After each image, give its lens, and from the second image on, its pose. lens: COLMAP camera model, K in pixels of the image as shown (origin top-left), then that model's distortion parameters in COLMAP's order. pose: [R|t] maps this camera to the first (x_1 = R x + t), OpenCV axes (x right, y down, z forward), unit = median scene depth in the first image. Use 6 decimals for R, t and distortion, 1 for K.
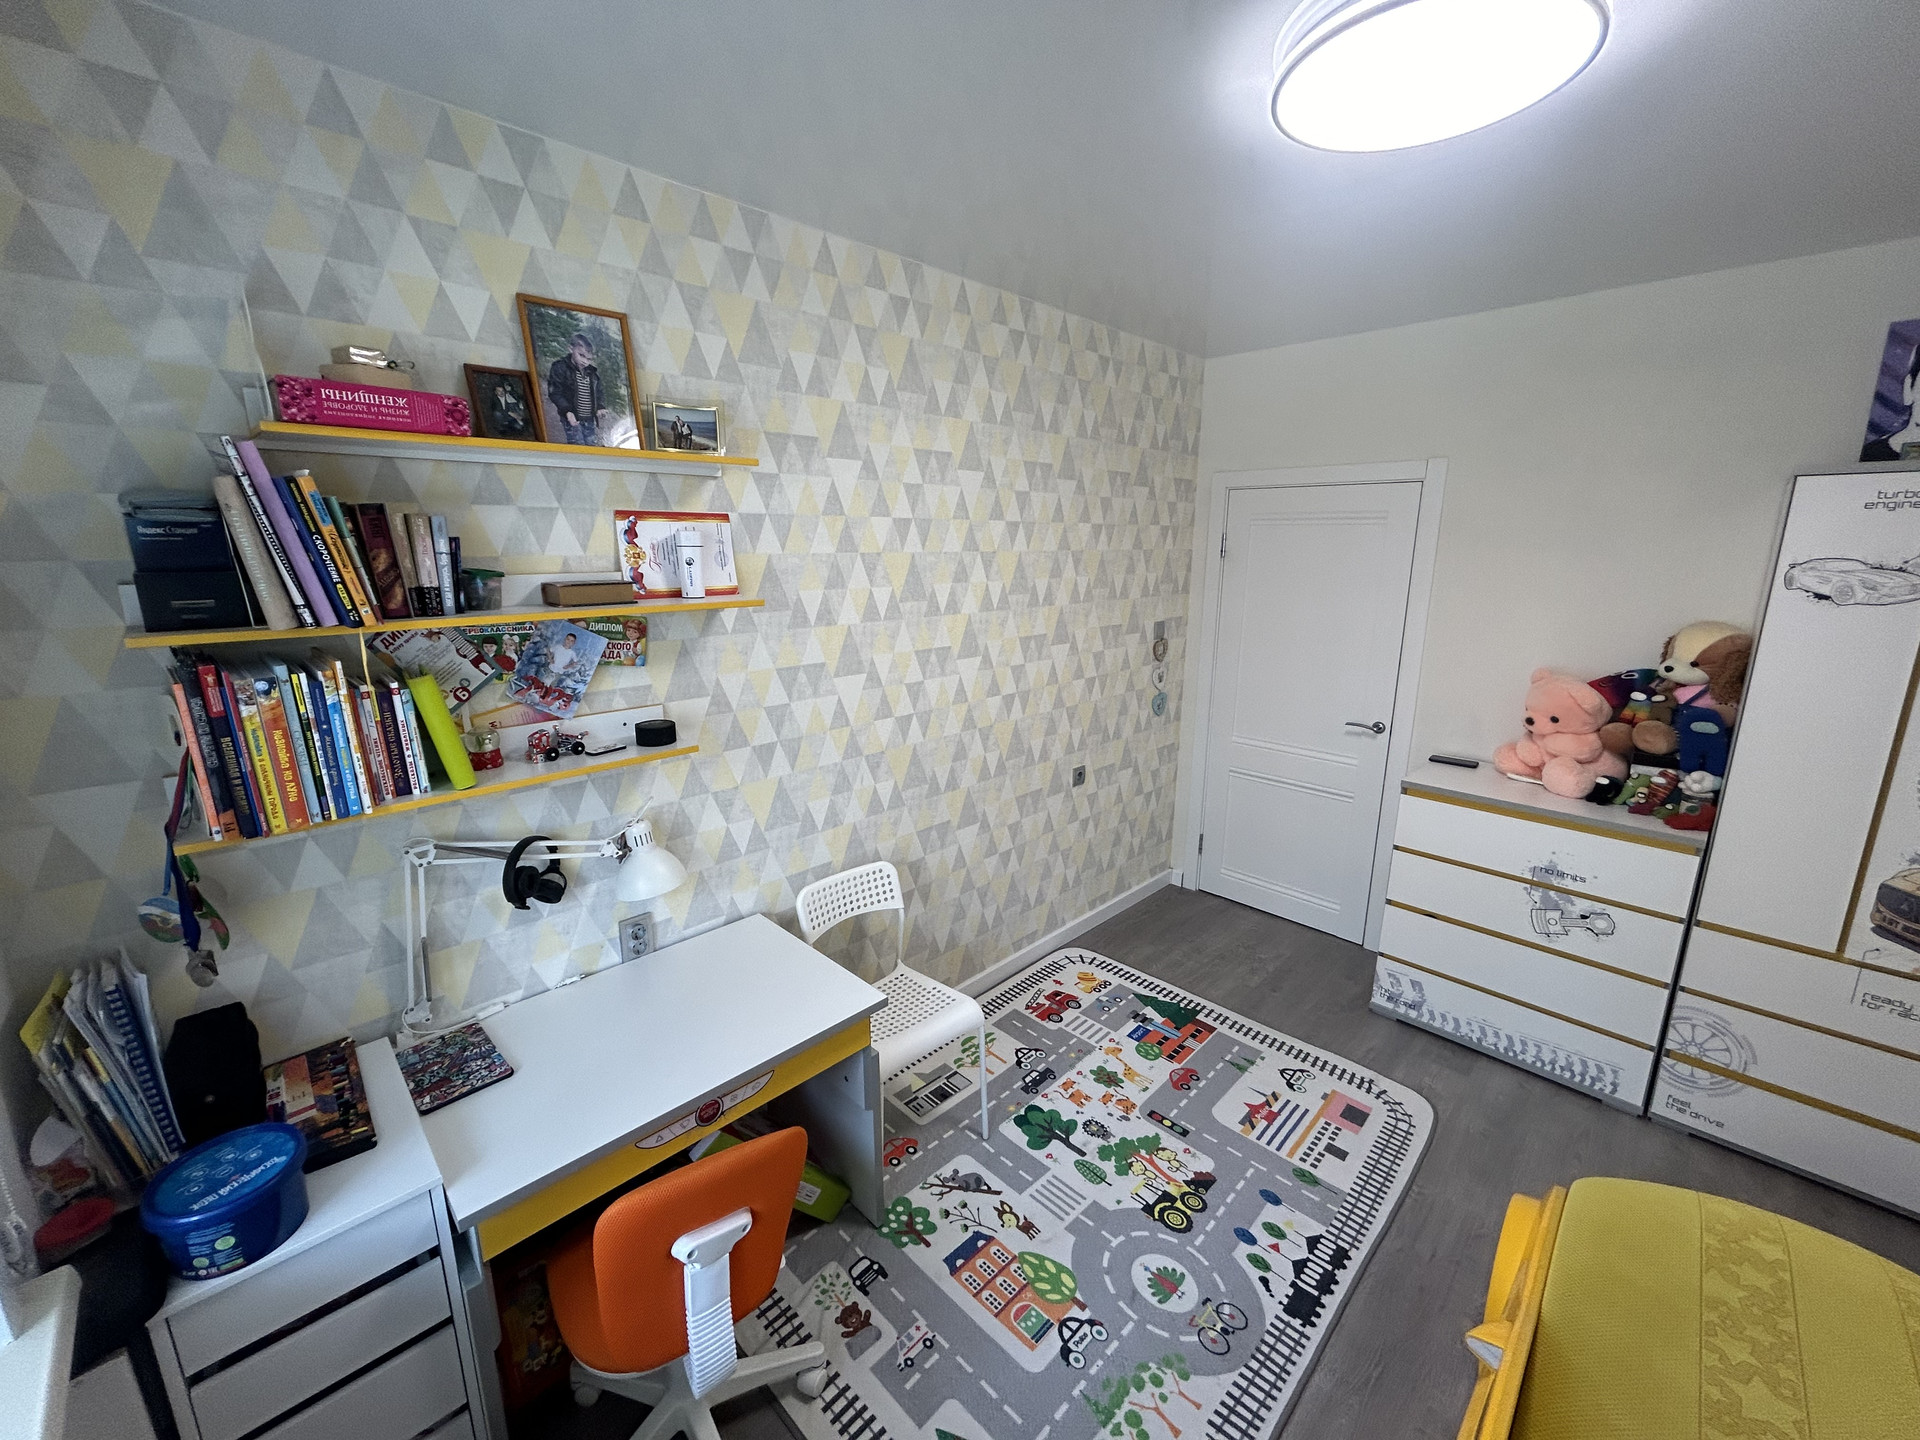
lens RADIAL K [[773.0, 0, 956.5], [0, 773.0, 716.8], [0, 0, 1]] dist [-0.000925, -0.000446]
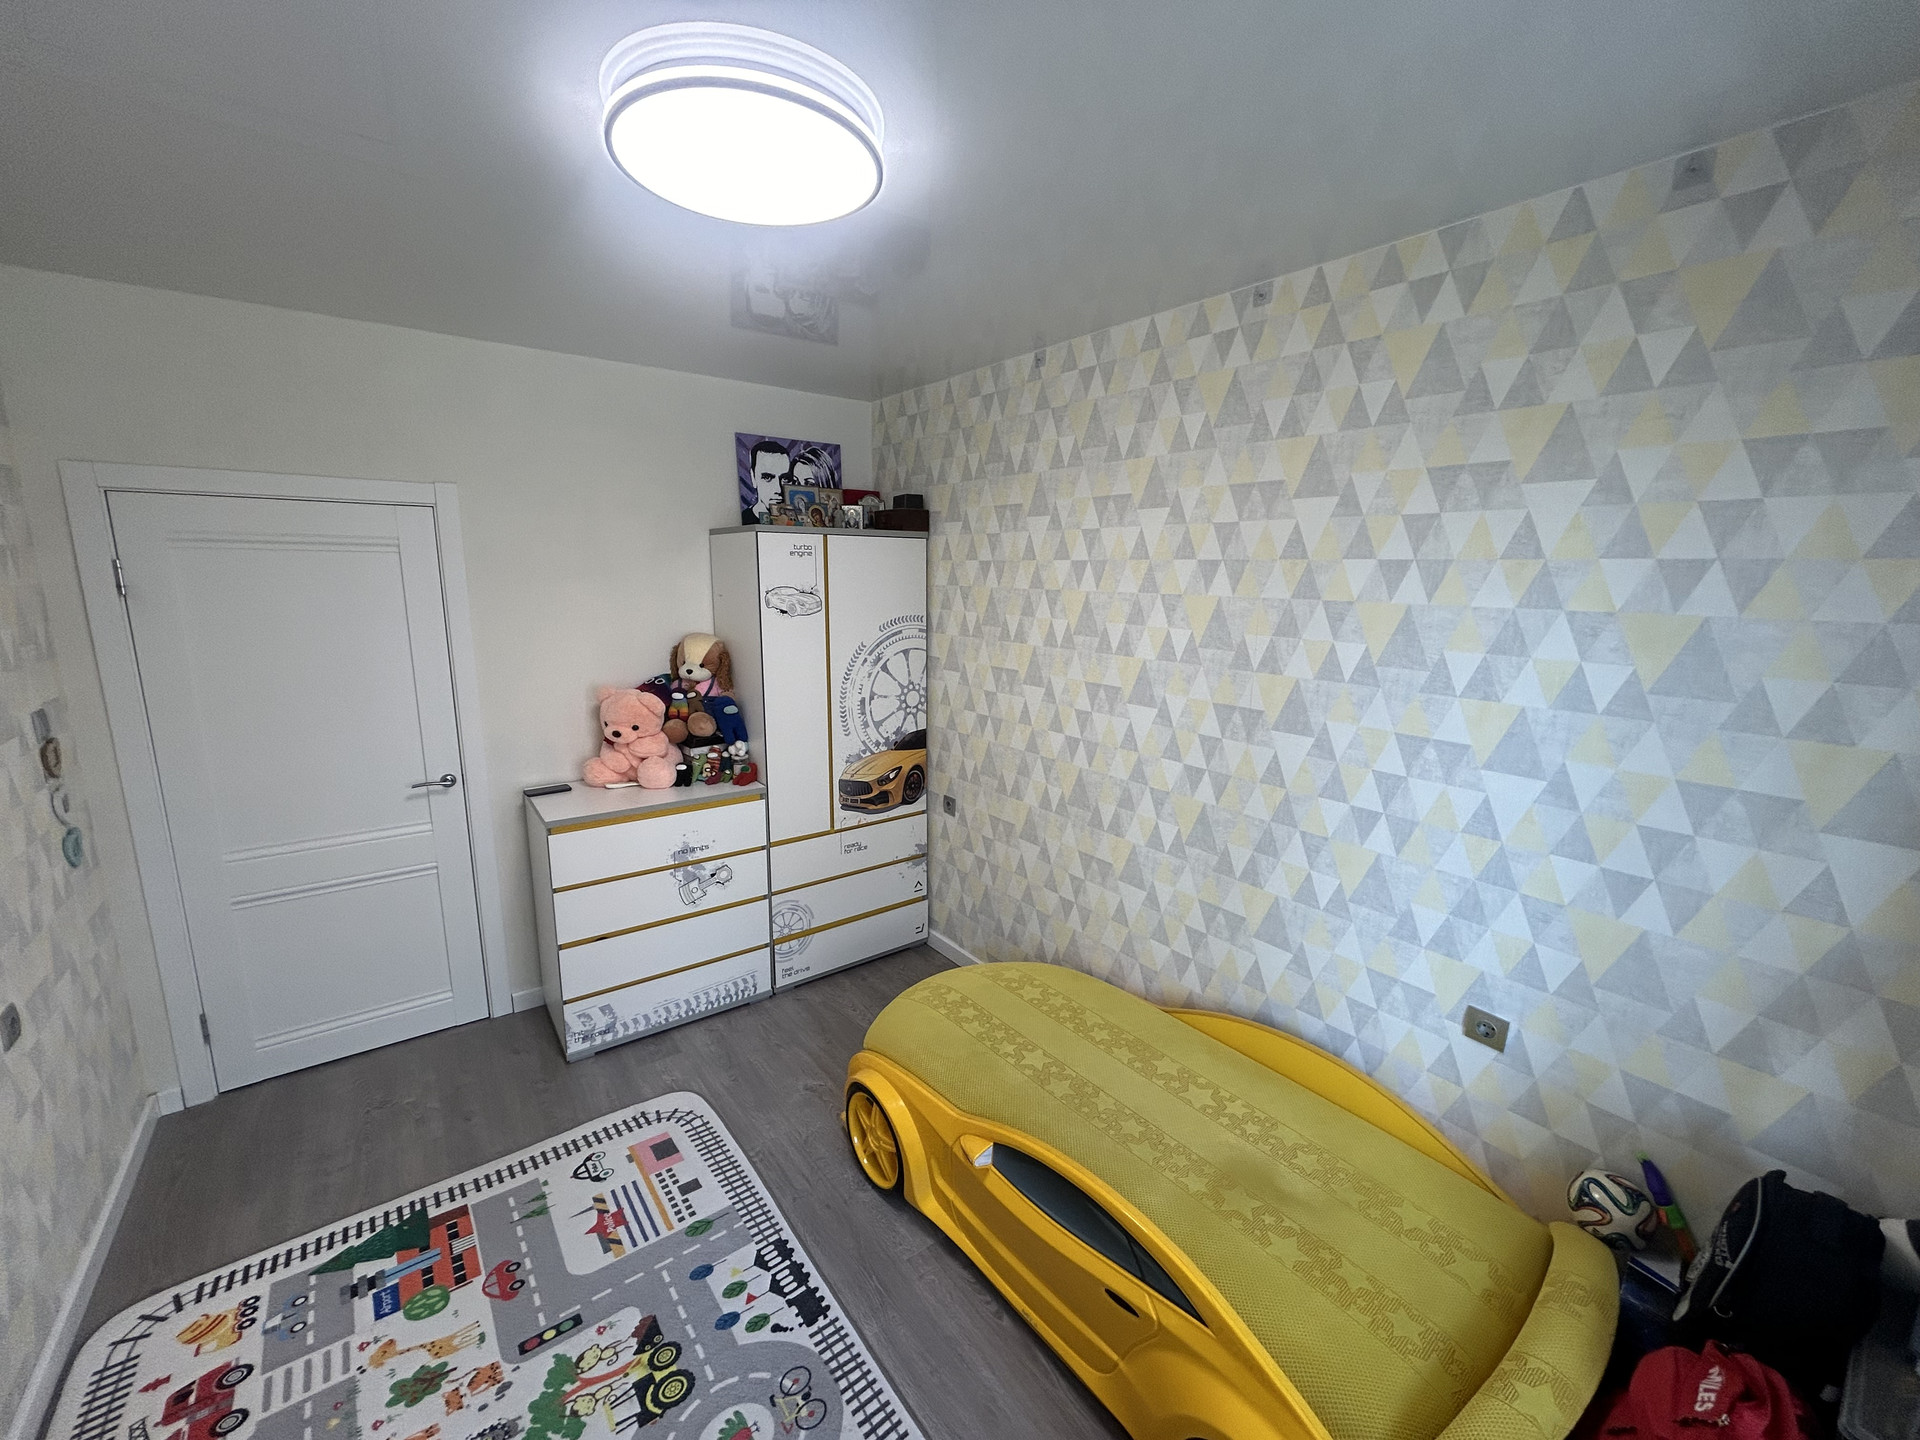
lens RADIAL K [[770.3, 0, 956.5], [0, 770.3, 719.8], [0, 0, 1]] dist [-0.000311, -0.000193]
pose [[0.140512, -0.190680, 0.971544, -0.334184], [0.205120, 0.965596, 0.159846, -0.115551], [-0.968598, 0.176823, 0.174790, 0.415159]]
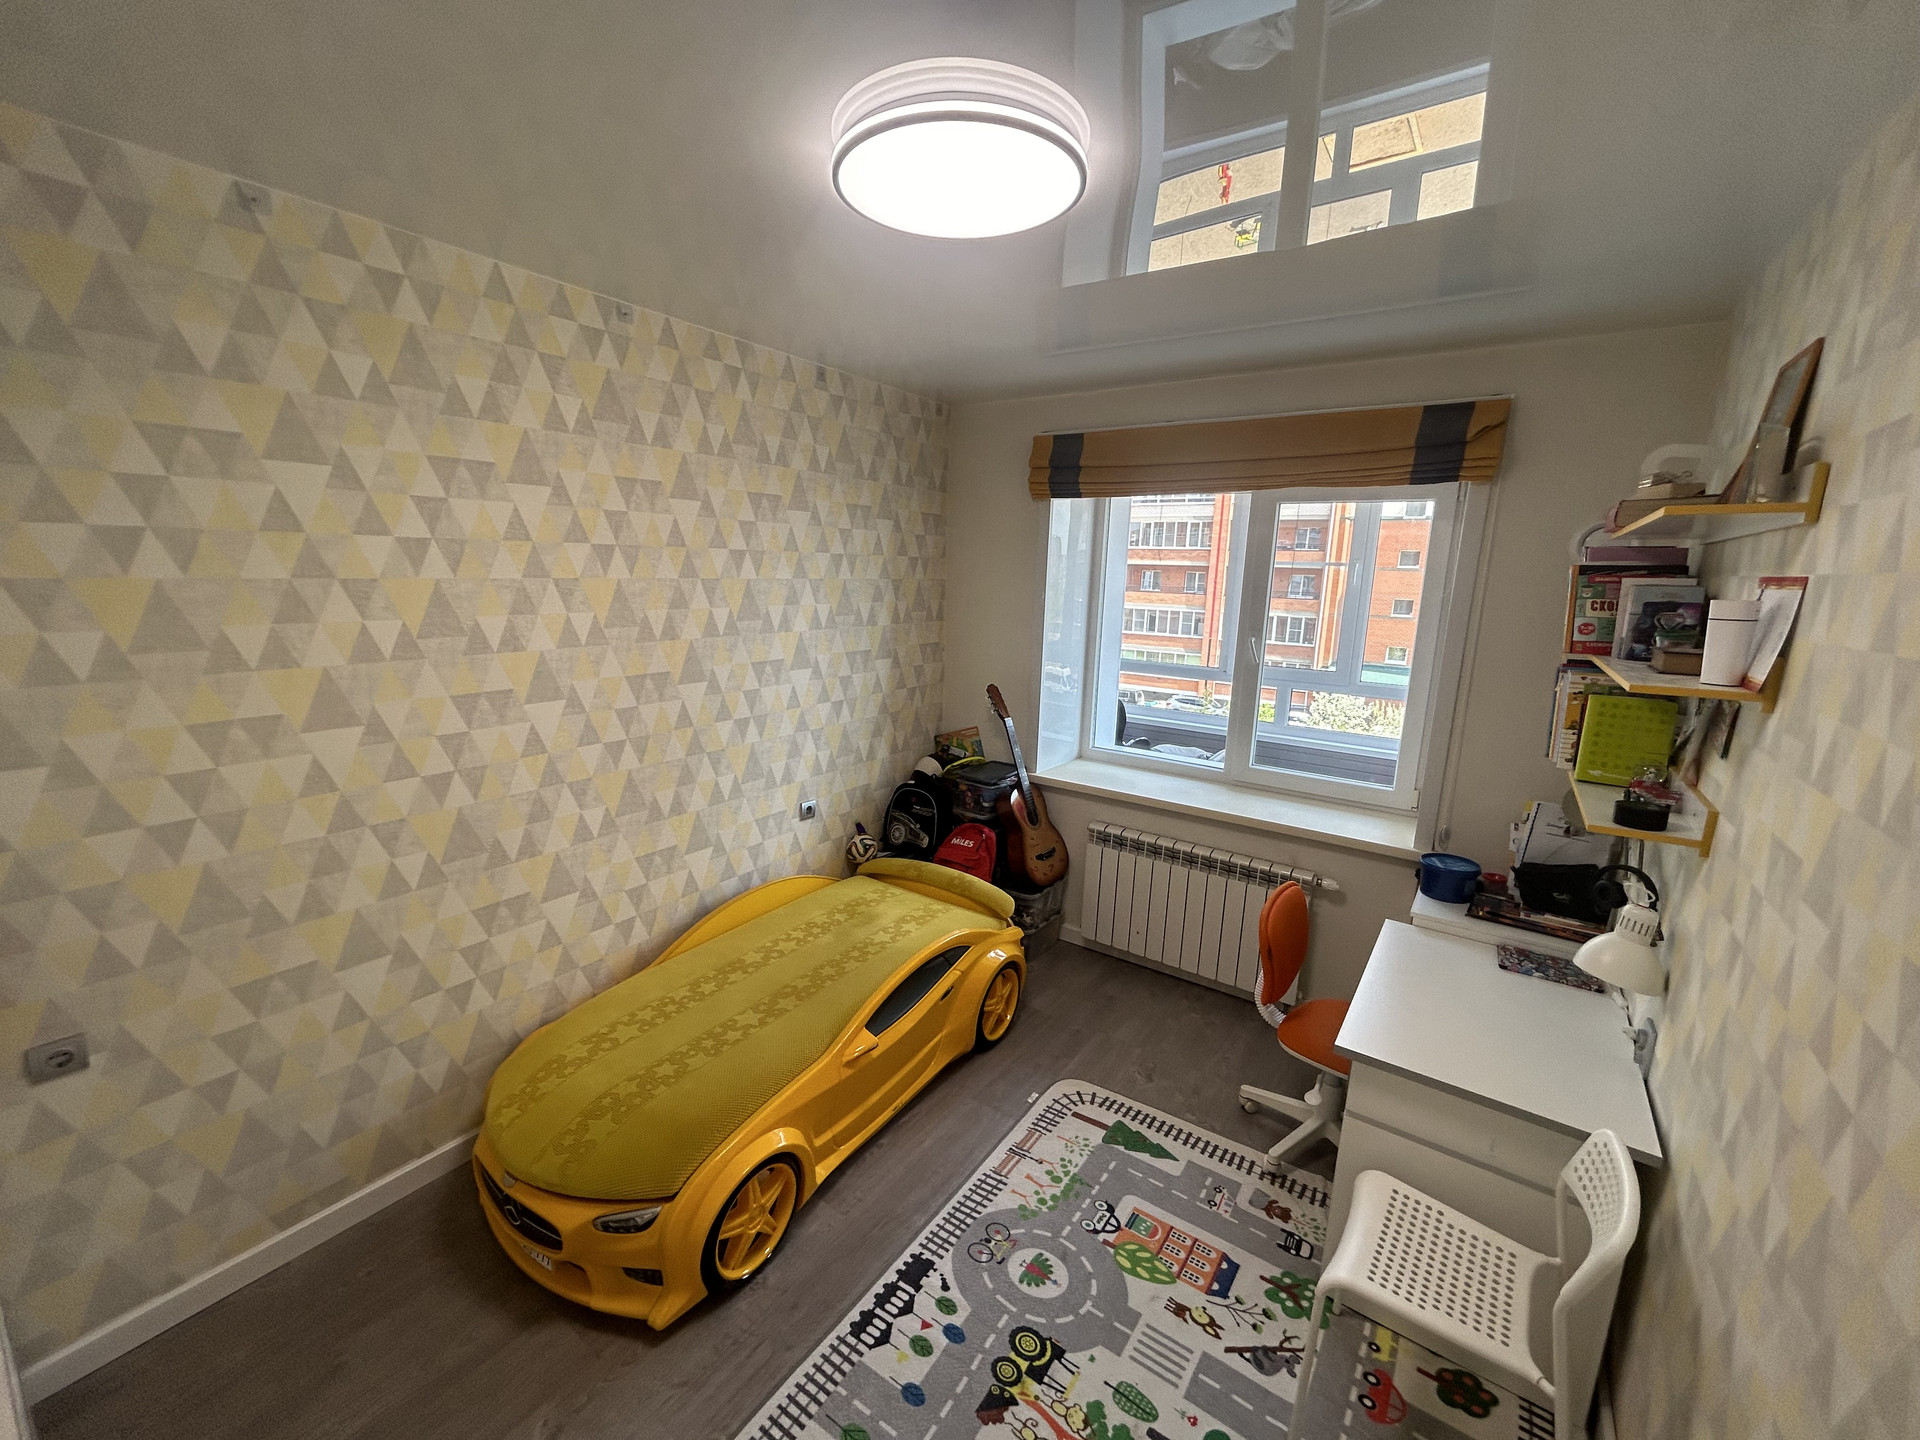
lens RADIAL K [[773.0, 0, 956.5], [0, 773.0, 716.8], [0, 0, 1]] dist [-0.000925, -0.000446]
pose [[-0.984268, 0.003988, -0.176637, 0.502045], [-0.068252, 0.913557, 0.400944, -0.349457], [0.162967, 0.406692, -0.898912, 1.444518]]
